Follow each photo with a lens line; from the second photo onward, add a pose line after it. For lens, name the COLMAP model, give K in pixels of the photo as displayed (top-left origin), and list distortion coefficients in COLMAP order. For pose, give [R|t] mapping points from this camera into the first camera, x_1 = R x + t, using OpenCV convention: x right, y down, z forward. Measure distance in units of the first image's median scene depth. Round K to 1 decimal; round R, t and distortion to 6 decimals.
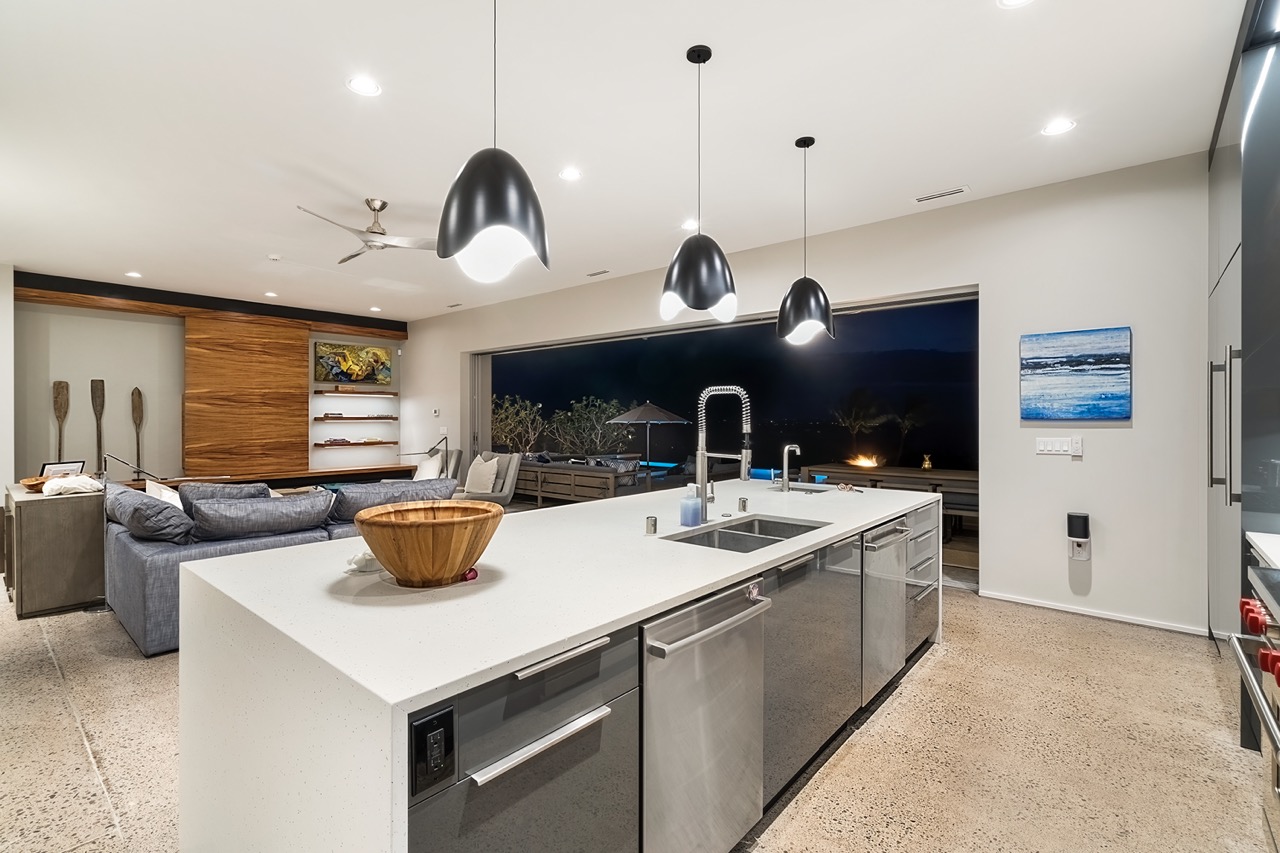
lens RADIAL K [[577.8, 0, 640.8], [0, 577.8, 419.0], [0, 0, 1]] dist [-0.000531, -0.000318]
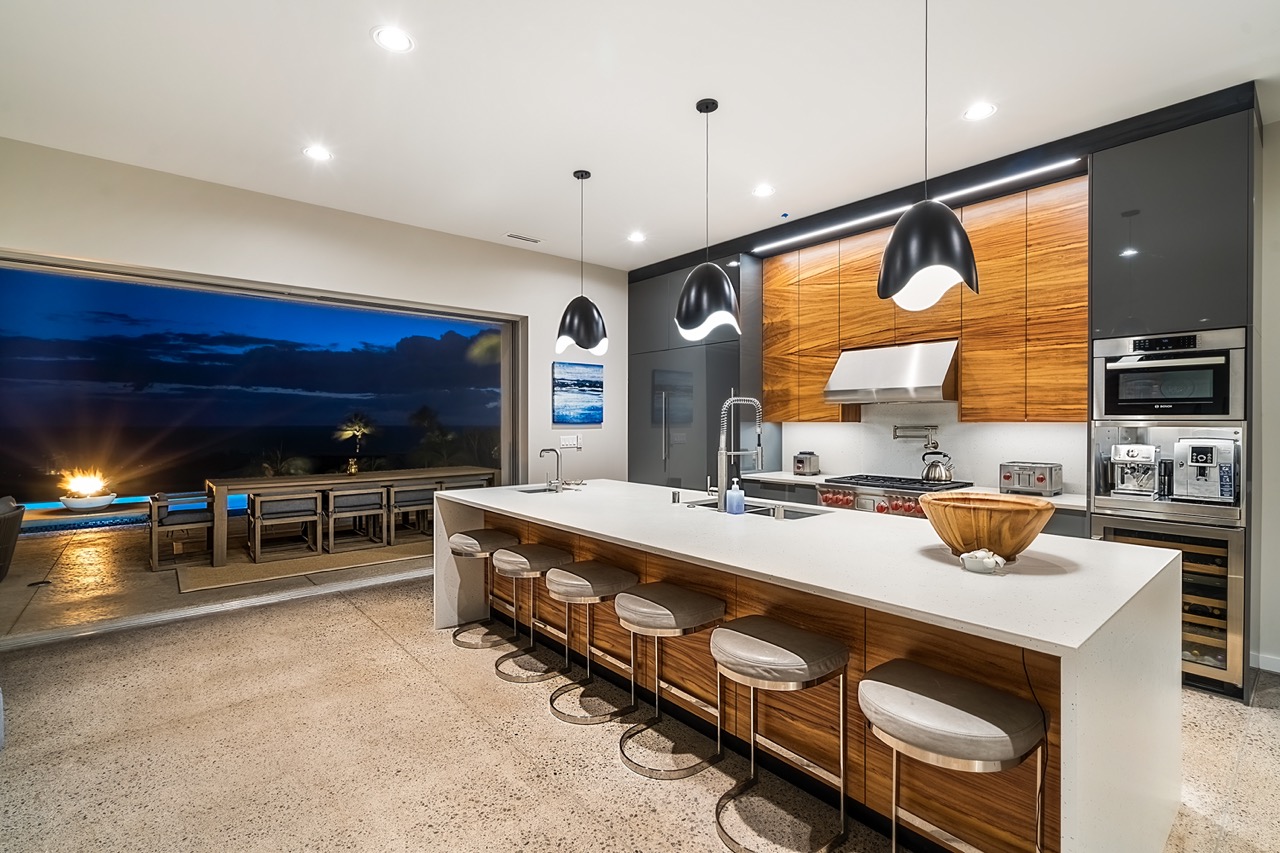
lens RADIAL K [[577.8, 0, 640.0], [0, 577.8, 427.1], [0, 0, 1]] dist [-0.000531, -0.000318]
pose [[0.161549, -0.010657, 0.986807, -0.691040], [0.001683, 0.999943, 0.010523, -0.004038], [-0.986863, -0.000039, 0.161558, 0.607379]]
